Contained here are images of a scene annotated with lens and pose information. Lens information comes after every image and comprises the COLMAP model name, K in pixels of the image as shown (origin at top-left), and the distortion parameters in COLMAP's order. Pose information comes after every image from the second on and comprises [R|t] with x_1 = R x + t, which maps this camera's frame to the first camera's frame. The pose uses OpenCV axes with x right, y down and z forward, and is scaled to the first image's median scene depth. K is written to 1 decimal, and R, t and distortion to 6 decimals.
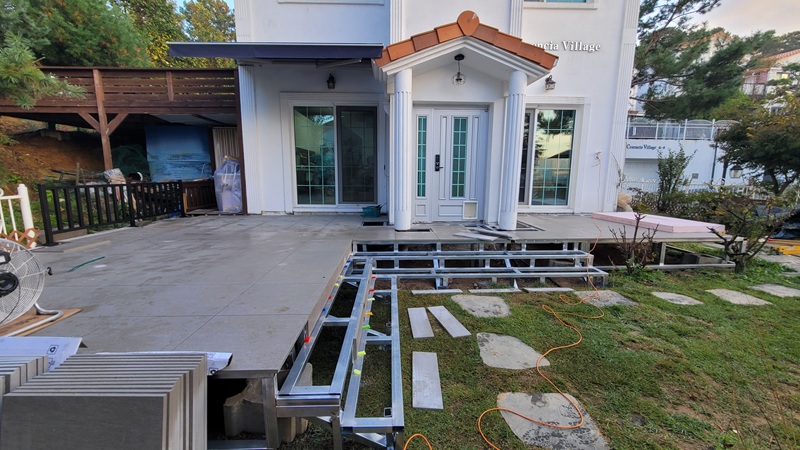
lens RADIAL K [[326.1, 0, 398.3], [0, 326.1, 224.4], [0, 0, 1]] dist [-0.000595, -0.000056]
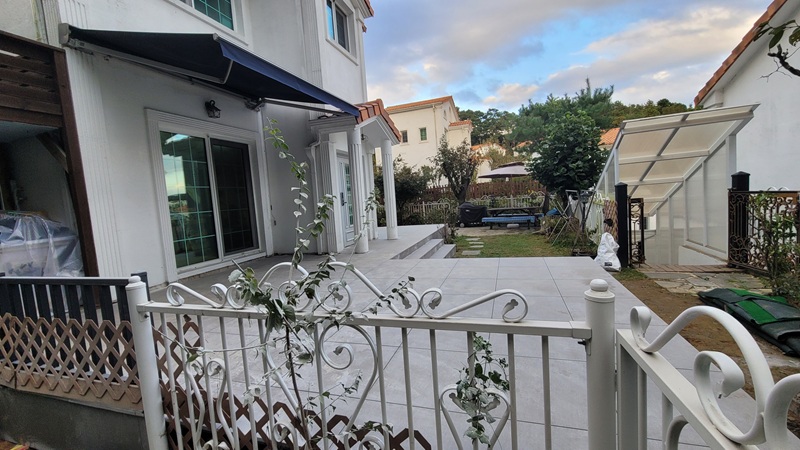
lens RADIAL K [[326.1, 0, 402.6], [0, 326.1, 226.0], [0, 0, 1]] dist [-0.000595, -0.000056]
pose [[0.339120, -0.115697, 0.933602, -0.823544], [0.221375, 0.974354, 0.040335, -0.075449], [-0.914325, 0.192998, 0.356035, 0.316682]]
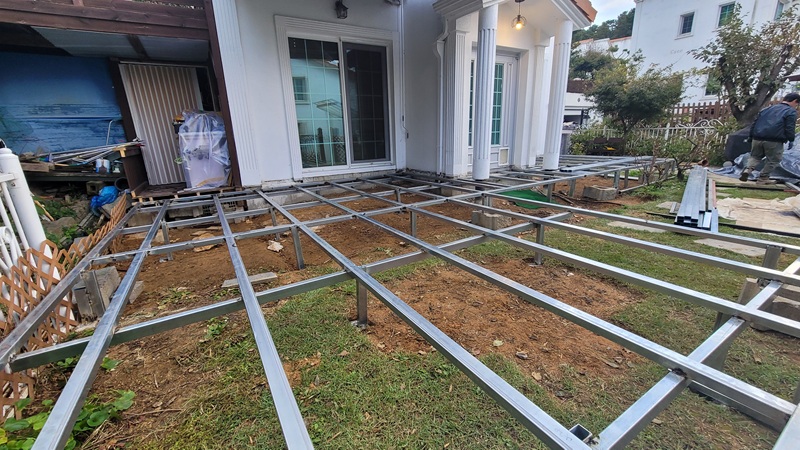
lens RADIAL K [[326.1, 0, 401.0], [0, 326.1, 224.7], [0, 0, 1]] dist [-0.000595, -0.000056]
pose [[0.870231, -0.168853, 0.462803, -0.523745], [0.115834, 0.983222, 0.140918, -0.011737], [-0.478832, -0.069023, 0.875189, 0.188676]]
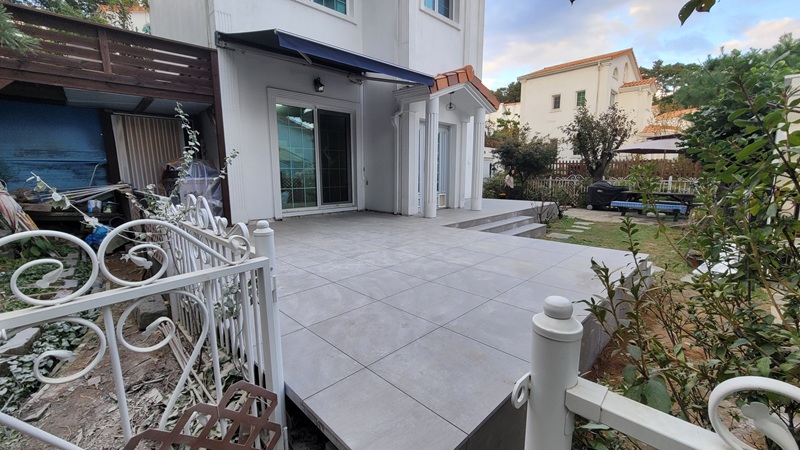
lens RADIAL K [[326.1, 0, 401.3], [0, 326.1, 227.0], [0, 0, 1]] dist [-0.000595, -0.000056]
pose [[0.731404, -0.122266, 0.670895, -0.733974], [0.115308, 0.991804, 0.055042, -0.024886], [-0.672126, 0.037102, 0.739507, 0.090158]]
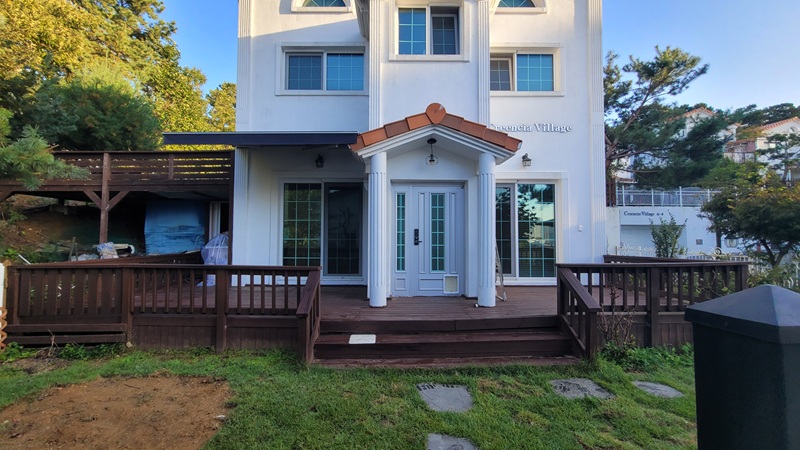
lens RADIAL K [[326.1, 0, 397.7], [0, 326.1, 224.1], [0, 0, 1]] dist [-0.000595, -0.000056]
pose [[0.999667, -0.004658, -0.025384, 0.074886], [-0.000406, 0.980621, -0.195912, -0.024652], [0.025805, 0.195857, 0.980293, -0.003099]]
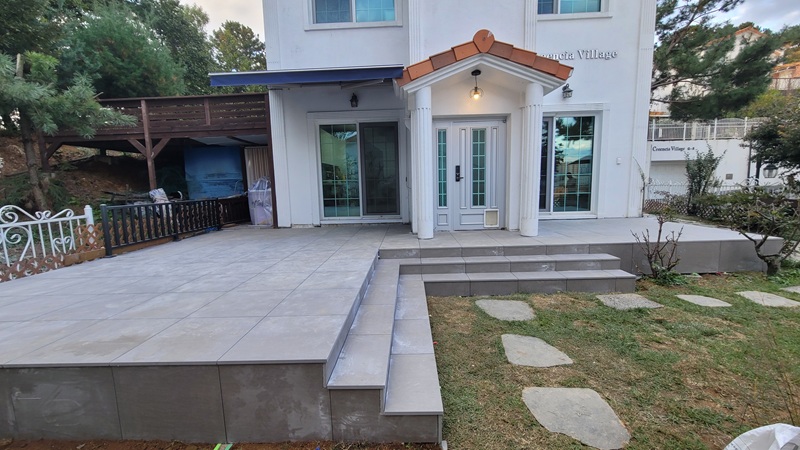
lens RADIAL K [[326.1, 0, 397.9], [0, 326.1, 224.0], [0, 0, 1]] dist [-0.000595, -0.000056]
pose [[0.997748, -0.024901, -0.062275, -0.007496], [0.022836, 0.999172, -0.033669, 0.002052], [0.063062, 0.032171, 0.997491, -0.033171]]
